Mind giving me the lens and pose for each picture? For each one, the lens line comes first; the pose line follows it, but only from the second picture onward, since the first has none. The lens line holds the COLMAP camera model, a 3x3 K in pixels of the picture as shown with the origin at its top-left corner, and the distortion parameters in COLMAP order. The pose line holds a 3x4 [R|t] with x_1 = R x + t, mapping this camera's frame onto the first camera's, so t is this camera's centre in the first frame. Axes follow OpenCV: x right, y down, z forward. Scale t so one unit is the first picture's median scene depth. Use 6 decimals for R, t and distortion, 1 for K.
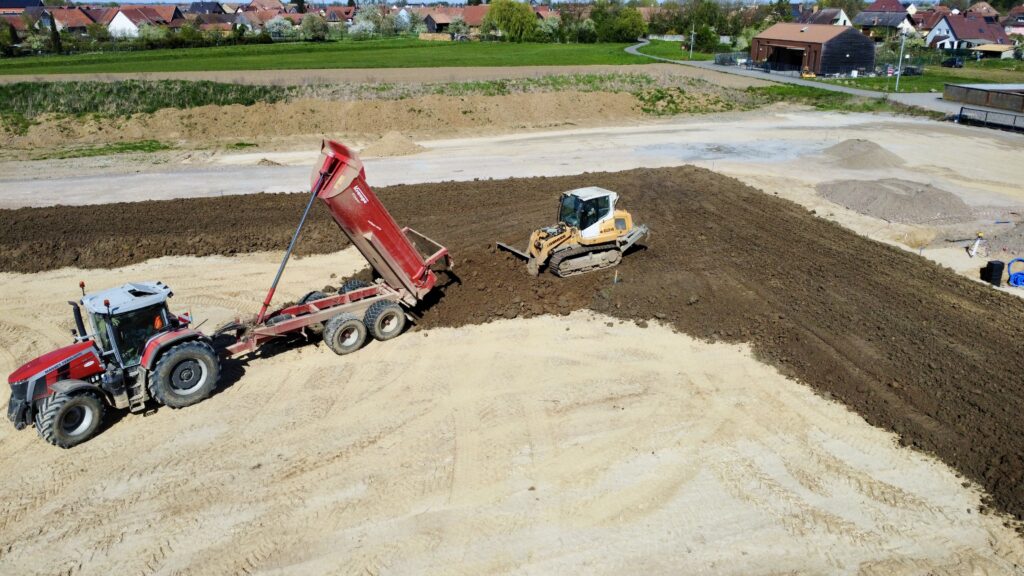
lens RADIAL K [[700.0, 0, 512.0], [0, 700.0, 288.0], [0, 0, 1]] dist [0.003768, -0.003776]
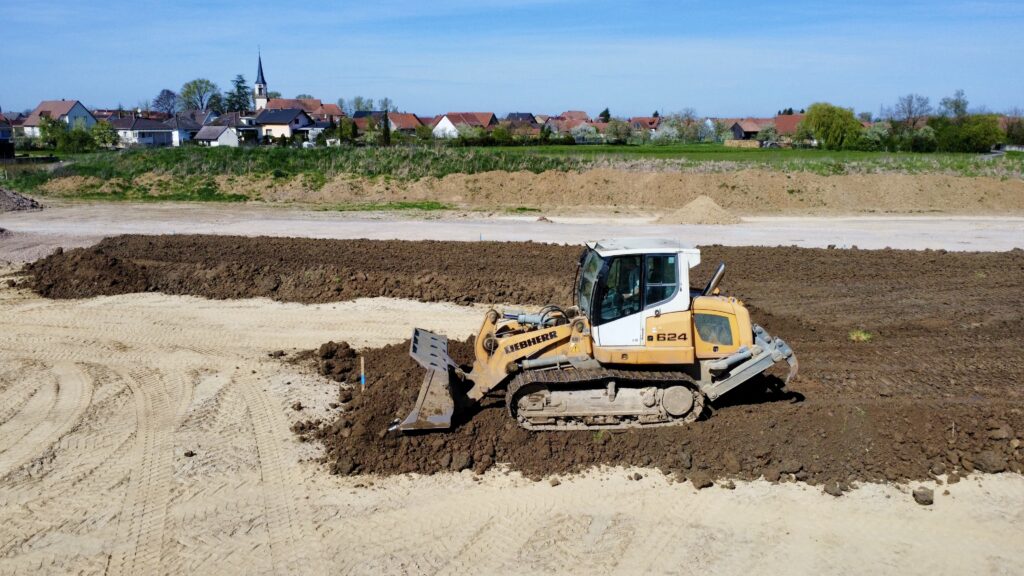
lens RADIAL K [[700.0, 0, 512.0], [0, 700.0, 288.0], [0, 0, 1]] dist [0.003768, -0.003776]
pose [[0.919291, 0.069545, -0.387385, -0.048615], [-0.133174, 0.981171, -0.139887, 0.013206], [0.370362, 0.180186, 0.911244, 0.194941]]
